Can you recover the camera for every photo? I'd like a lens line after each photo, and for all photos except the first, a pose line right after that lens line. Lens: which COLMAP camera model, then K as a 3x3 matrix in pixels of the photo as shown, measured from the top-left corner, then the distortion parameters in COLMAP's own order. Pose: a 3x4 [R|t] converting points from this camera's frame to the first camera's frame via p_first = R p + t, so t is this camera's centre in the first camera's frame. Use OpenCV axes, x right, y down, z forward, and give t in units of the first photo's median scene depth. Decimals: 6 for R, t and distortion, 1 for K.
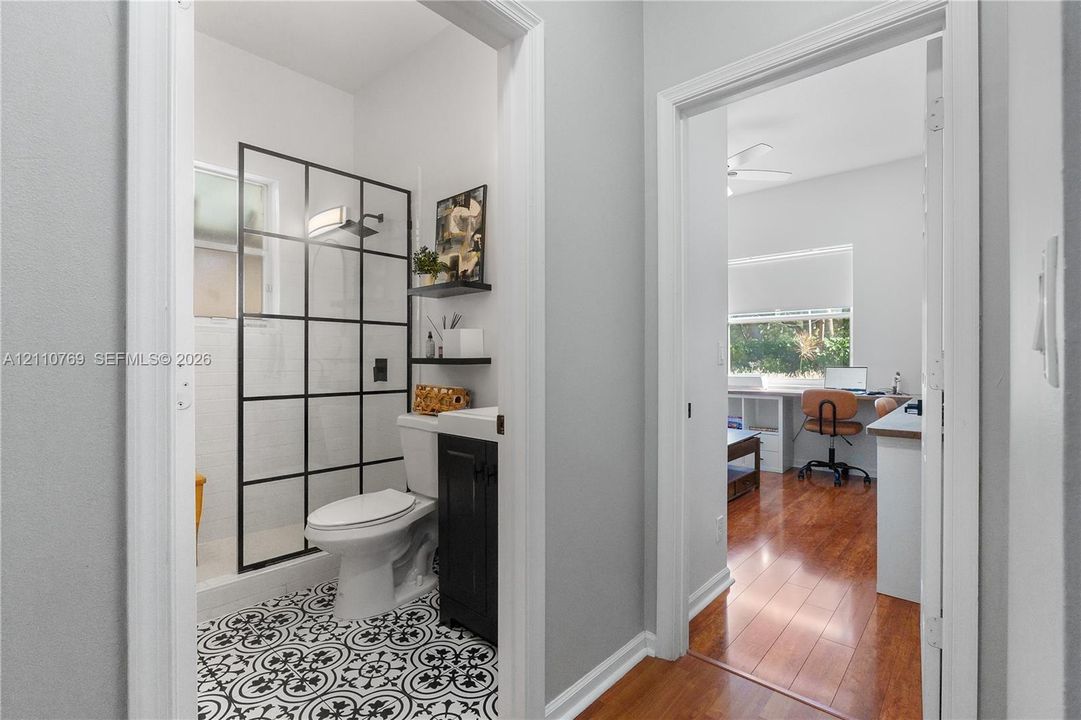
lens RADIAL K [[487.7, 0, 522.9], [0, 487.7, 362.3], [0, 0, 1]] dist [-0.013935, 0.000036]
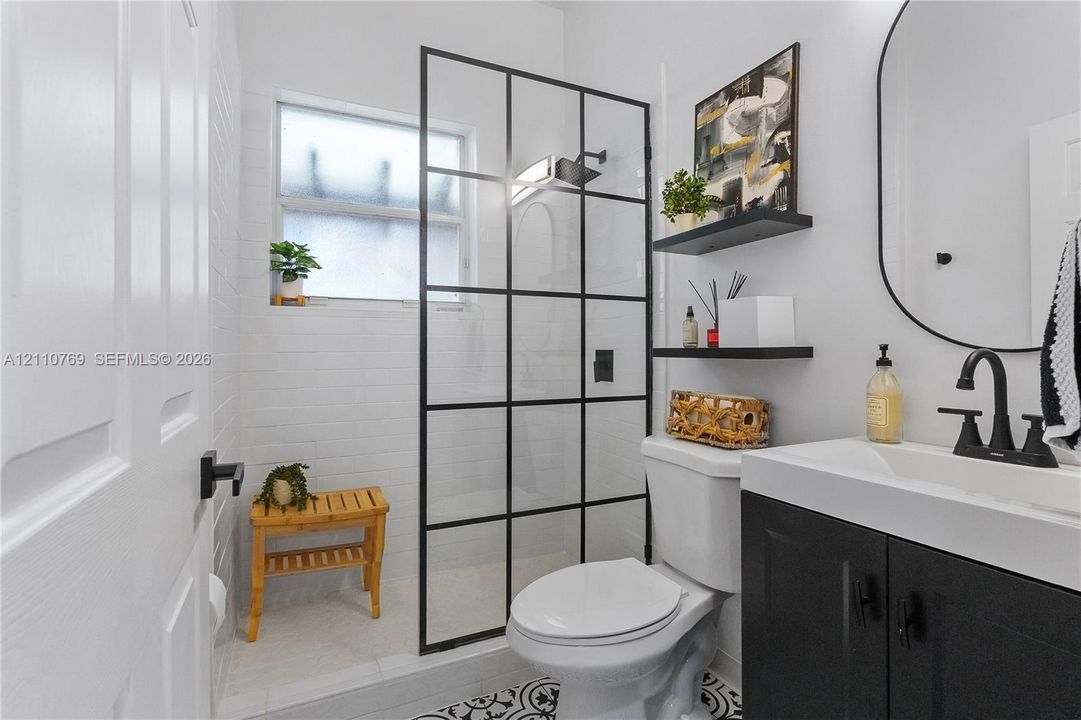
lens RADIAL K [[499.2, 0, 537.6], [0, 499.2, 354.3], [0, 0, 1]] dist [0.000471, 0.000322]
pose [[0.935359, -0.001837, -0.353694, -0.150533], [0.001125, 0.999997, -0.002219, 0.000357], [0.353697, 0.001678, 0.935358, 0.336992]]
